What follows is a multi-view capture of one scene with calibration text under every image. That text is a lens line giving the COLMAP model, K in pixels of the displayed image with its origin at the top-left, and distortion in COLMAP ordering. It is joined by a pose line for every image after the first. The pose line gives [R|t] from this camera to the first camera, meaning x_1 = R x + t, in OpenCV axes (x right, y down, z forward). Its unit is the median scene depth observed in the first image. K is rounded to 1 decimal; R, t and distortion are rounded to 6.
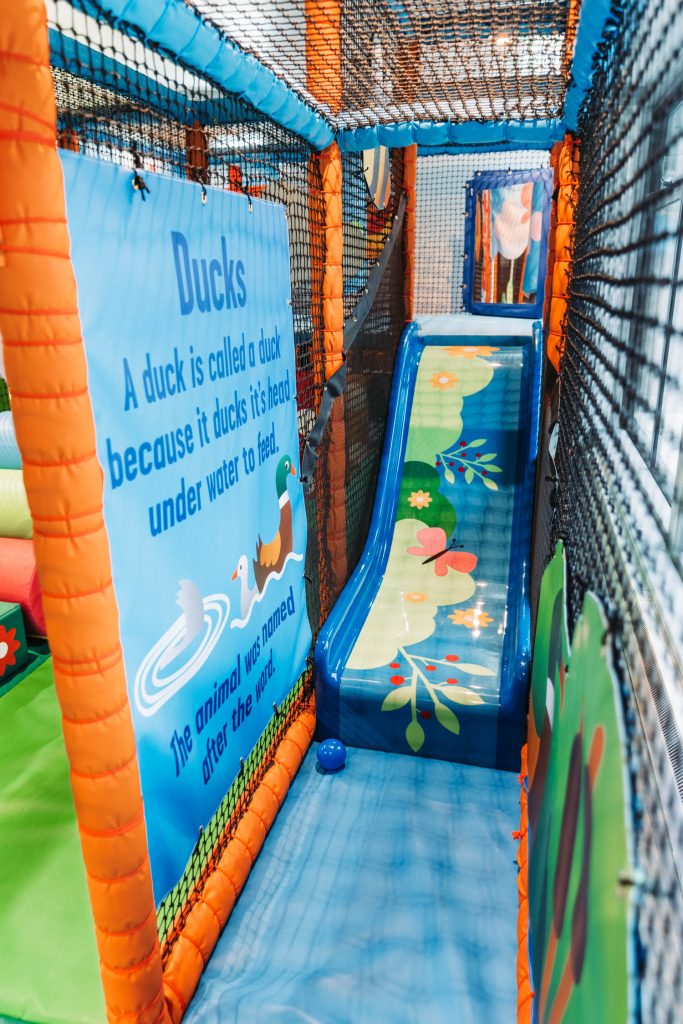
lens RADIAL K [[743.4, 0, 339.0], [0, 743.4, 512.0], [0, 0, 1]] dist [0.000784, 0.001668]
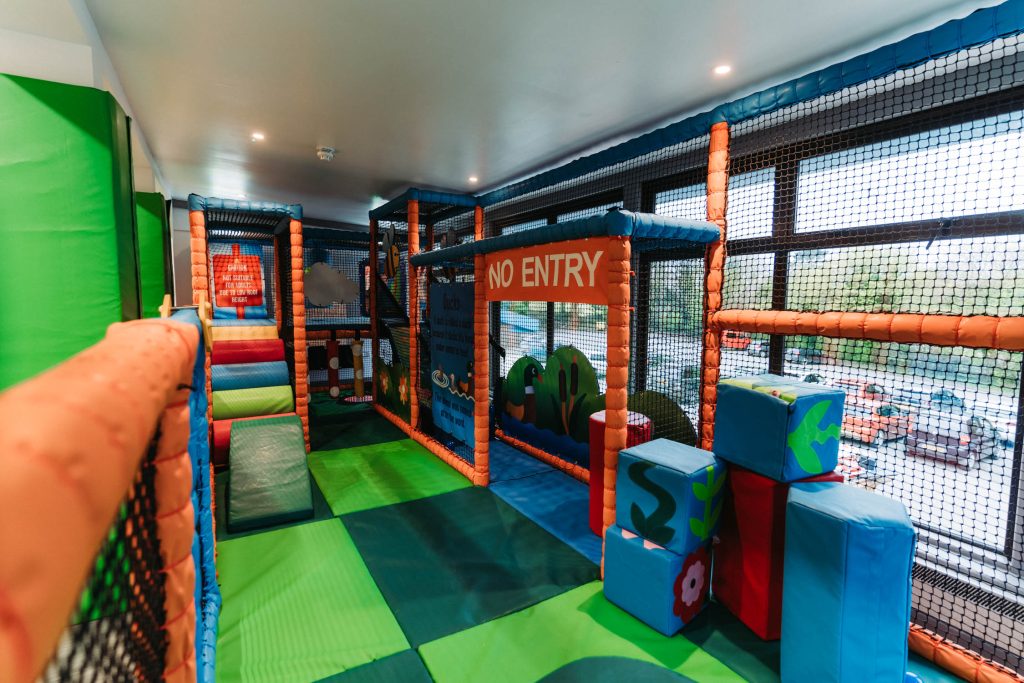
lens RADIAL K [[514.6, 0, 512.0], [0, 514.6, 341.5], [0, 0, 1]] dist [0.031926, -0.000083]
pose [[-0.711217, 0.069471, -0.699531, 1.497088], [-0.216887, 0.924874, 0.312359, -0.995815], [0.668678, 0.373875, -0.642719, 2.897350]]
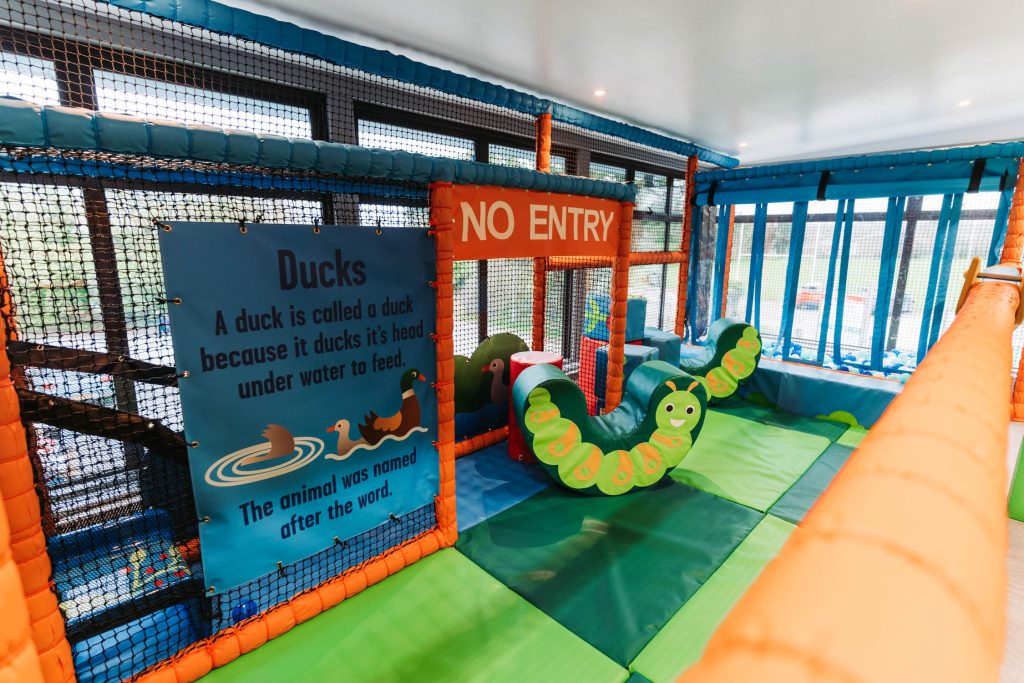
lens RADIAL K [[485.7, 0, 514.3], [0, 485.7, 338.7], [0, 0, 1]] dist [0.002903, -0.000451]
pose [[0.859330, 0.112271, -0.498947, 0.810426], [-0.168685, 0.983232, -0.069282, -0.126147], [0.482802, 0.143701, 0.863859, 0.167339]]
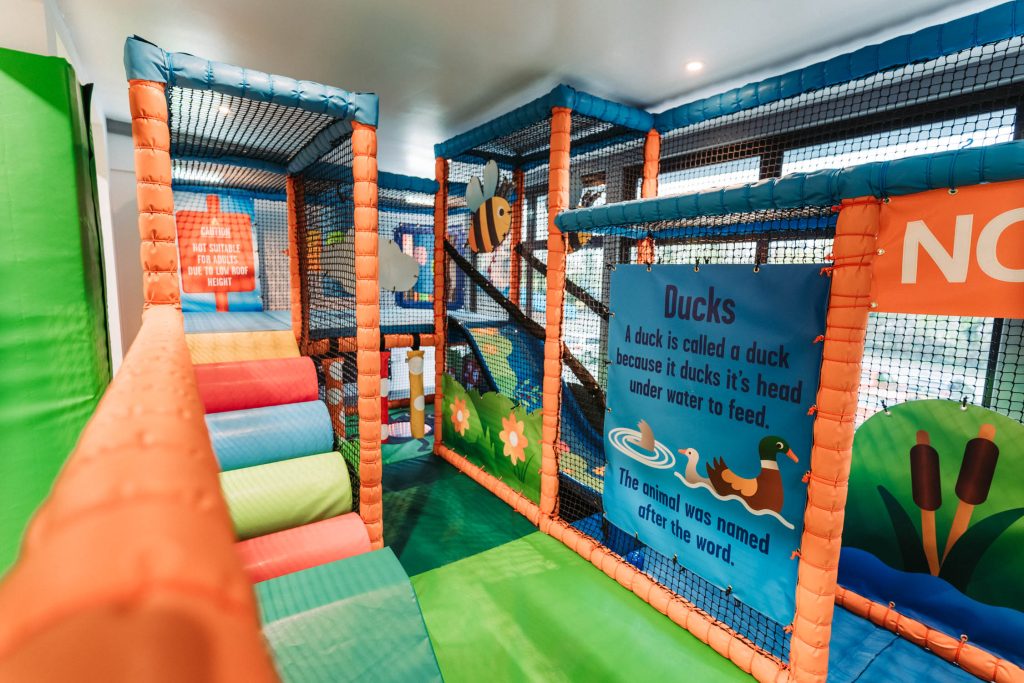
lens RADIAL K [[479.2, 0, 512.4], [0, 479.2, 336.7], [0, 0, 1]] dist [0.003914, 0.000525]
pose [[-0.640233, 0.089487, -0.762951, 1.078108], [-0.258969, 0.909909, 0.324039, -0.483398], [0.723213, 0.405041, -0.559379, 1.274102]]
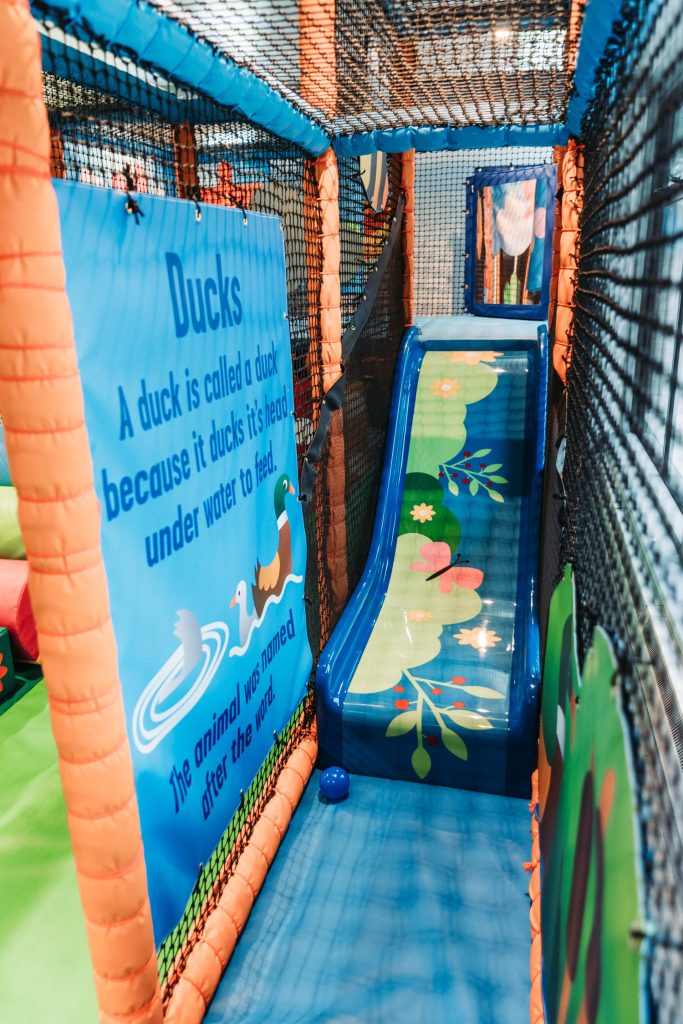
lens RADIAL K [[782.4, 0, 341.5], [0, 782.4, 512.0], [0, 0, 1]] dist [0.005201, -0.006477]
pose [[0.999914, -0.011568, 0.006158, -0.004345], [0.011610, 0.999909, -0.006859, -0.023102], [-0.006078, 0.006930, 0.999958, -0.018759]]
